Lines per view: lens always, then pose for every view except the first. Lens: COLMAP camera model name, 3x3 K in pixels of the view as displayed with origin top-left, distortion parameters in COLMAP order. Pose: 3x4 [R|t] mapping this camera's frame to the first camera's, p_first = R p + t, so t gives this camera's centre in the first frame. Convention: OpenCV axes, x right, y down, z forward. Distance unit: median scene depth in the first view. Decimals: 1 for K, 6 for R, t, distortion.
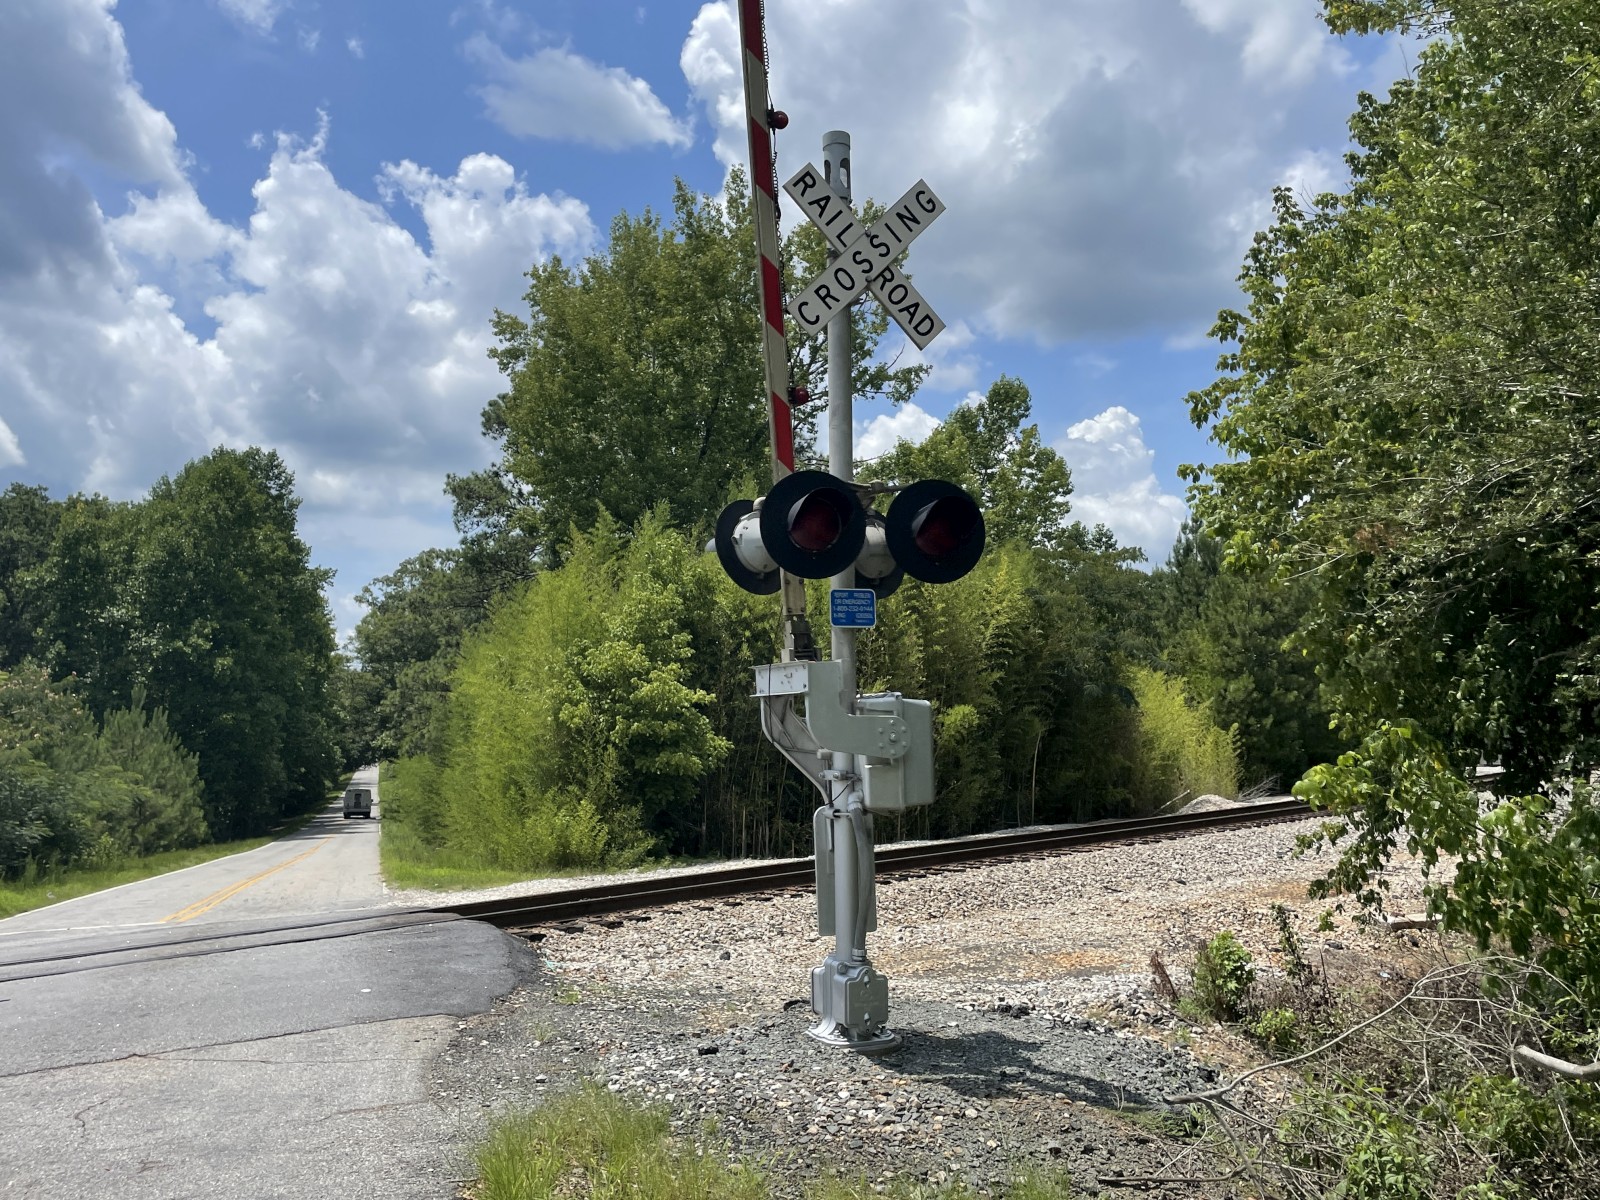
lens RADIAL K [[1364.5, 0, 806.9], [0, 1364.5, 590.3], [0, 0, 1]] dist [0.107838, -0.159715]
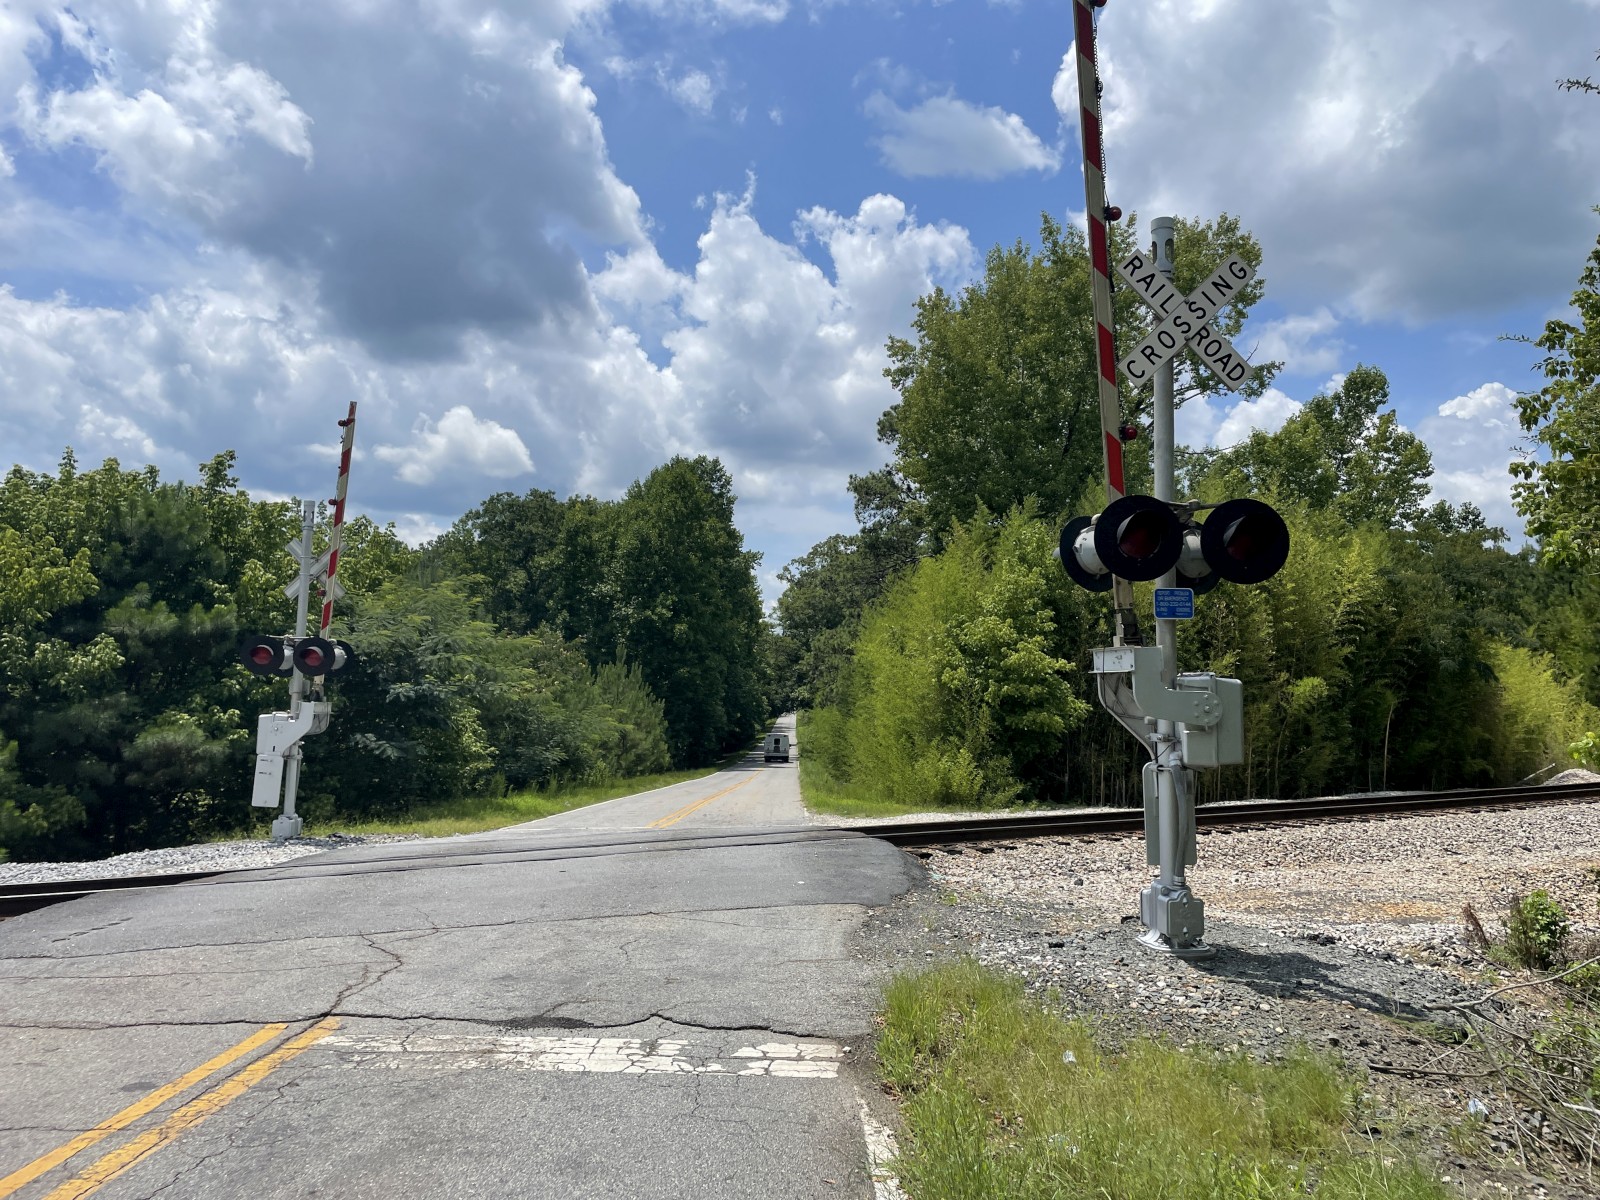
lens RADIAL K [[1199.4, 0, 809.8], [0, 1199.4, 586.0], [0, 0, 1]] dist [0.105967, -0.150414]
pose [[0.958616, -0.000513, -0.284701, 0.004360], [0.005085, 0.999870, 0.015320, -0.003134], [0.284656, -0.016133, 0.958494, -0.021519]]
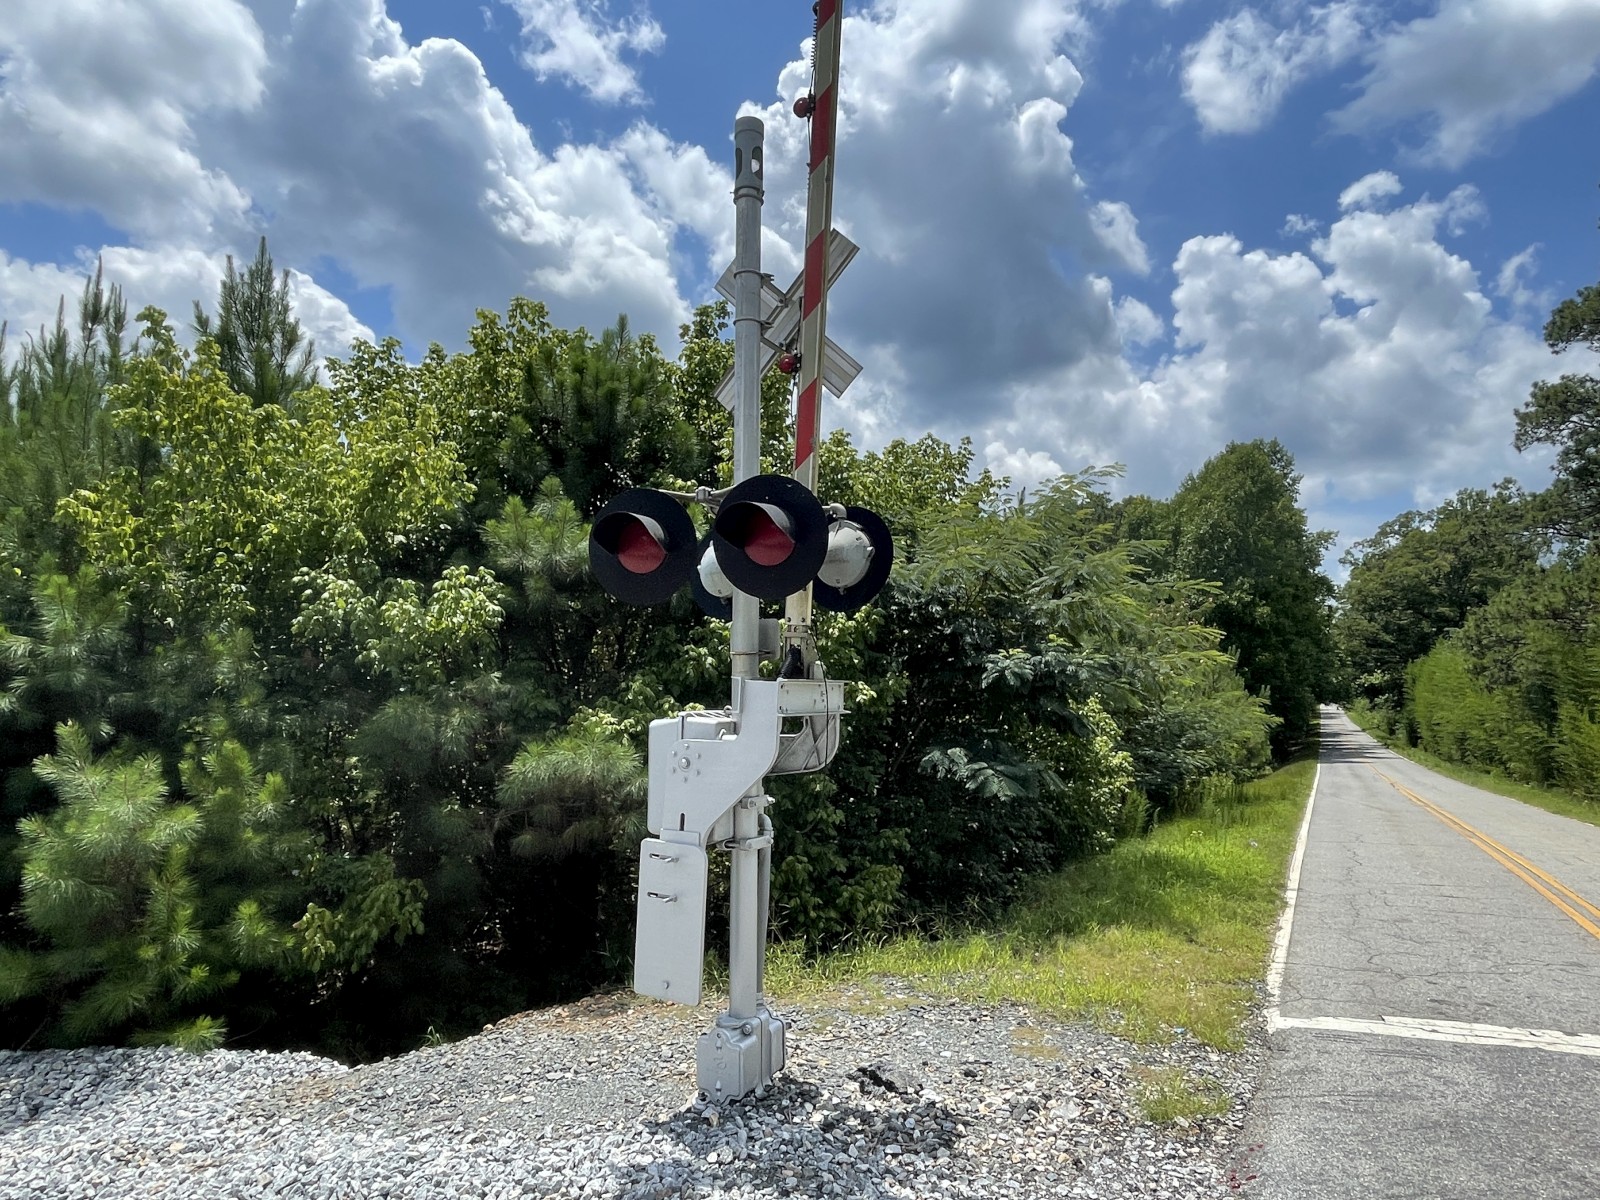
lens RADIAL K [[938.2, 0, 800.0], [0, 938.2, 600.0], [0, 0, 1]] dist [-0.005113, -0.001141]
pose [[0.695432, -0.061890, -0.715922, -0.163272], [0.077730, 0.996917, -0.010676, 0.027688], [0.714375, -0.048224, 0.698099, 0.207076]]
